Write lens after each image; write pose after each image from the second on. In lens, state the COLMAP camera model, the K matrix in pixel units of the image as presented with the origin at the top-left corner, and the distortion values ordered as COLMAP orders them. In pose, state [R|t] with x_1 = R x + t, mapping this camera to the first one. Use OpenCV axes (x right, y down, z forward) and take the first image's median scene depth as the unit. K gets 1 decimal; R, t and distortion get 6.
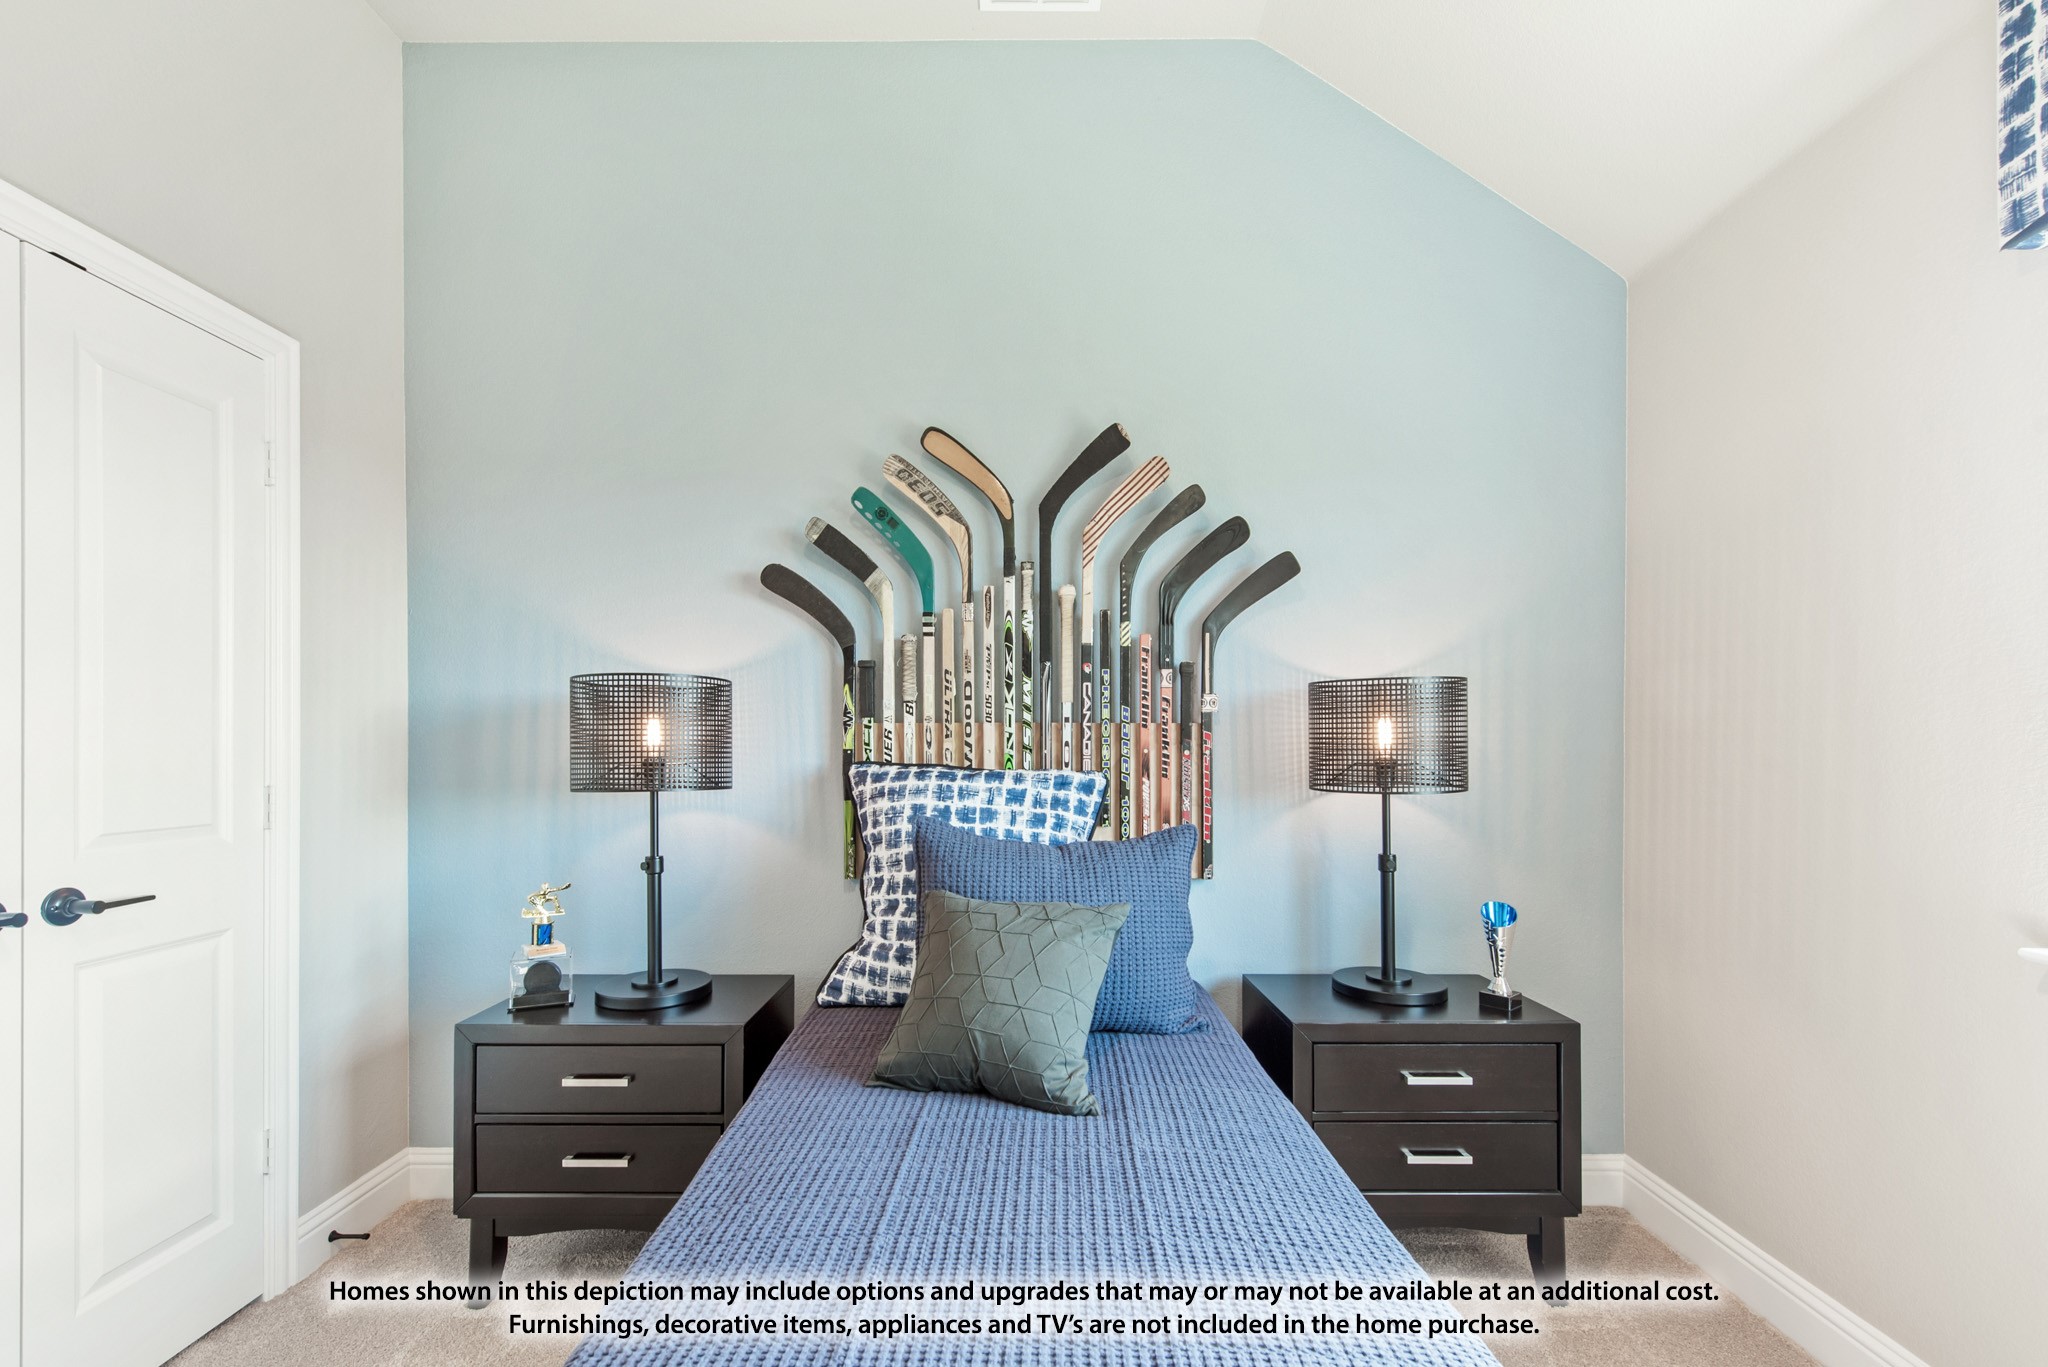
lens RADIAL K [[843.4, 0, 1065.1], [0, 843.4, 752.6], [0, 0, 1]] dist [0.003371, 0.000206]
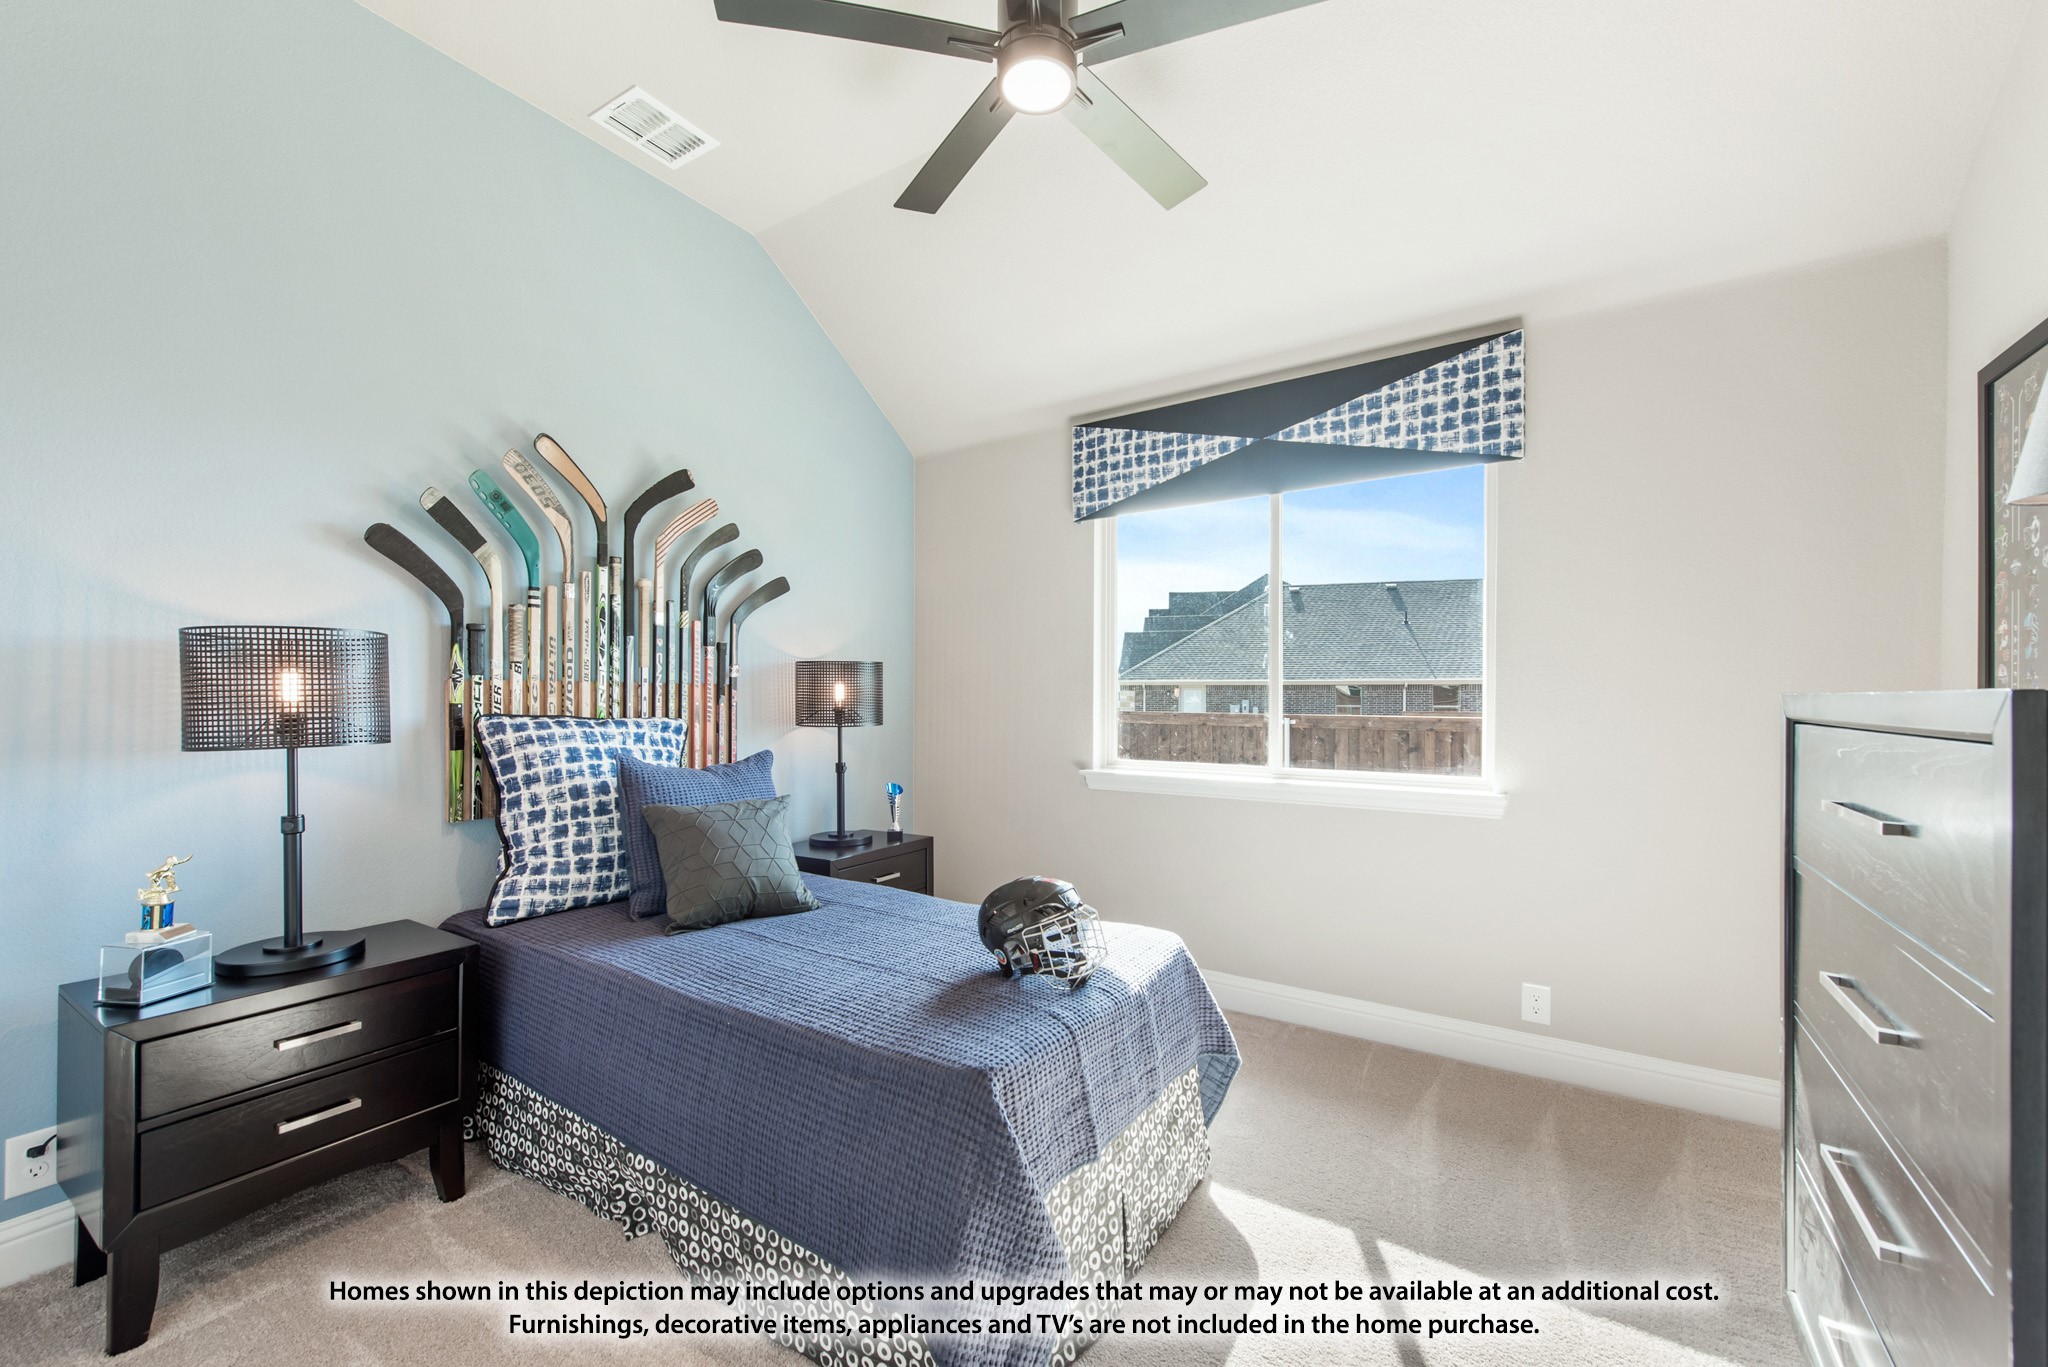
lens RADIAL K [[807.9, 0, 1013.0], [0, 807.9, 690.0], [0, 0, 1]] dist [0.010175, -0.004364]
pose [[0.548539, 0.007185, 0.836094, -0.761970], [-0.001268, 0.999969, -0.007761, -0.014457], [-0.836124, 0.003197, 0.548531, -0.187750]]
